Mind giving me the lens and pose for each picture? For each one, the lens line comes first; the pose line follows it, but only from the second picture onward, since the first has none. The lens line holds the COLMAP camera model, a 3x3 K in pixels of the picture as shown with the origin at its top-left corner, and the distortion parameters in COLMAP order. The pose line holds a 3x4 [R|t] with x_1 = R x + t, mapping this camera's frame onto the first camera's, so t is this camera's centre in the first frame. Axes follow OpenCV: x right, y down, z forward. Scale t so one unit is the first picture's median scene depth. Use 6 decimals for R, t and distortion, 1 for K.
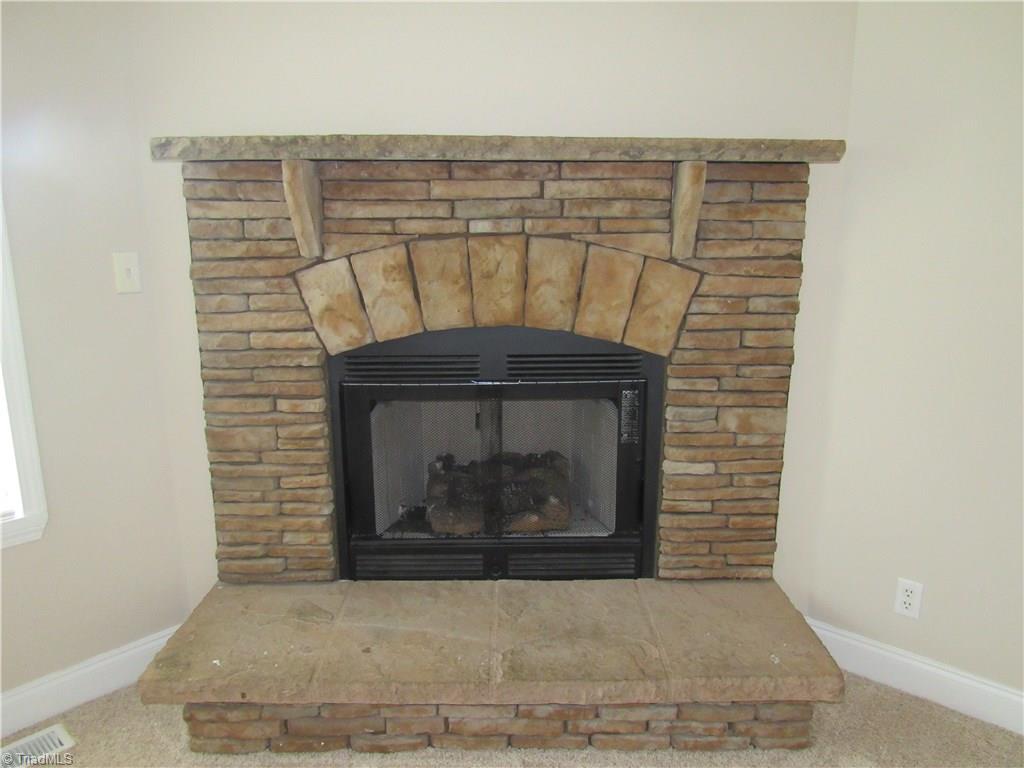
lens RADIAL K [[734.0, 0, 516.2], [0, 734.0, 379.6], [0, 0, 1]] dist [-0.028994, 0.007864]
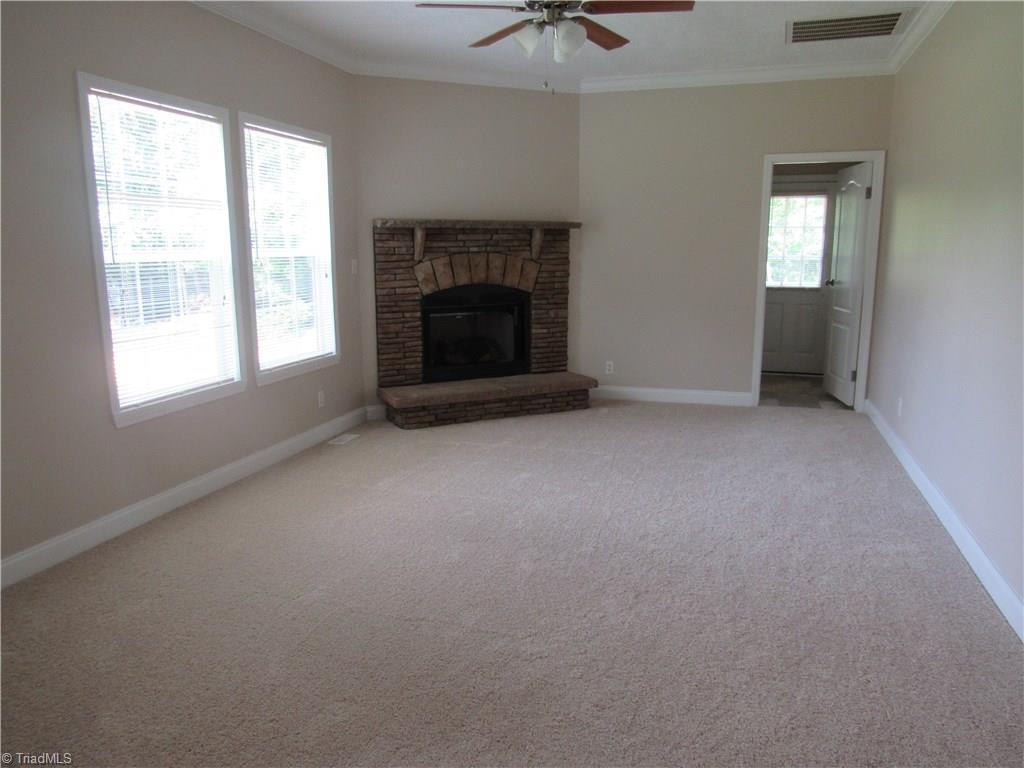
lens RADIAL K [[734.0, 0, 516.2], [0, 734.0, 379.6], [0, 0, 1]] dist [-0.028994, 0.007864]
pose [[0.903969, -0.082264, 0.419610, -1.151902], [0.097753, 0.995090, -0.015504, 0.368280], [-0.416274, 0.055033, 0.907572, -1.688643]]
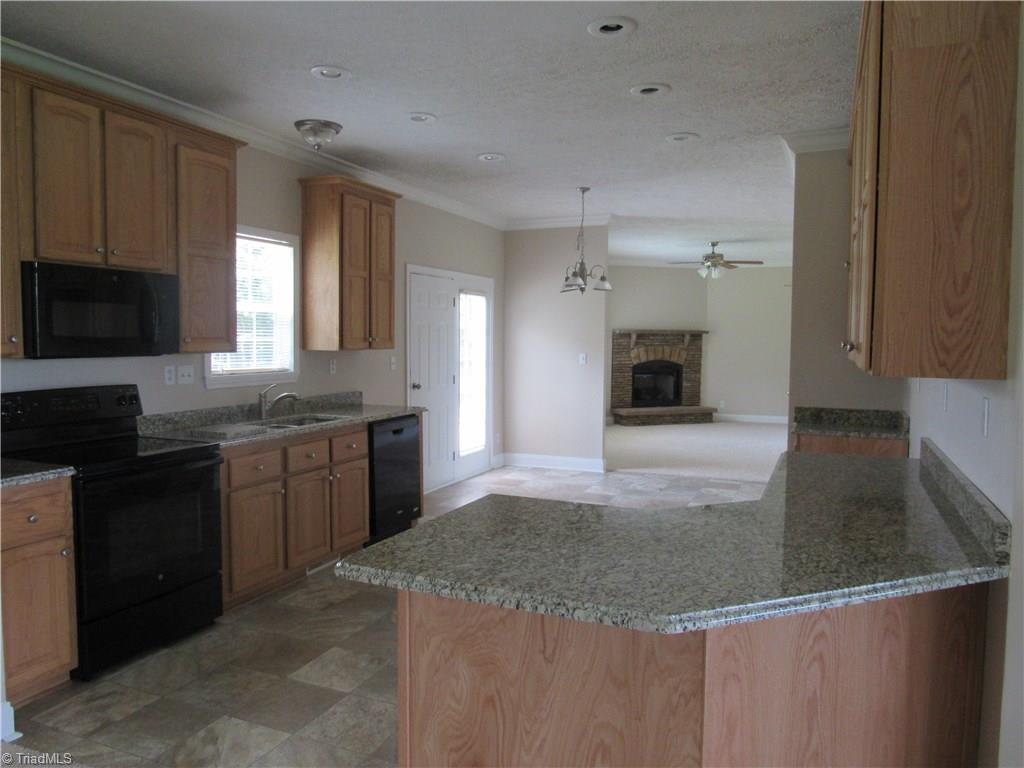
lens RADIAL K [[734.0, 0, 516.2], [0, 734.0, 379.6], [0, 0, 1]] dist [-0.028994, 0.007864]
pose [[0.944727, -0.013635, 0.327575, -3.111163], [0.064238, 0.987467, -0.144162, 0.880129], [-0.321503, 0.157237, 0.933762, -4.217396]]
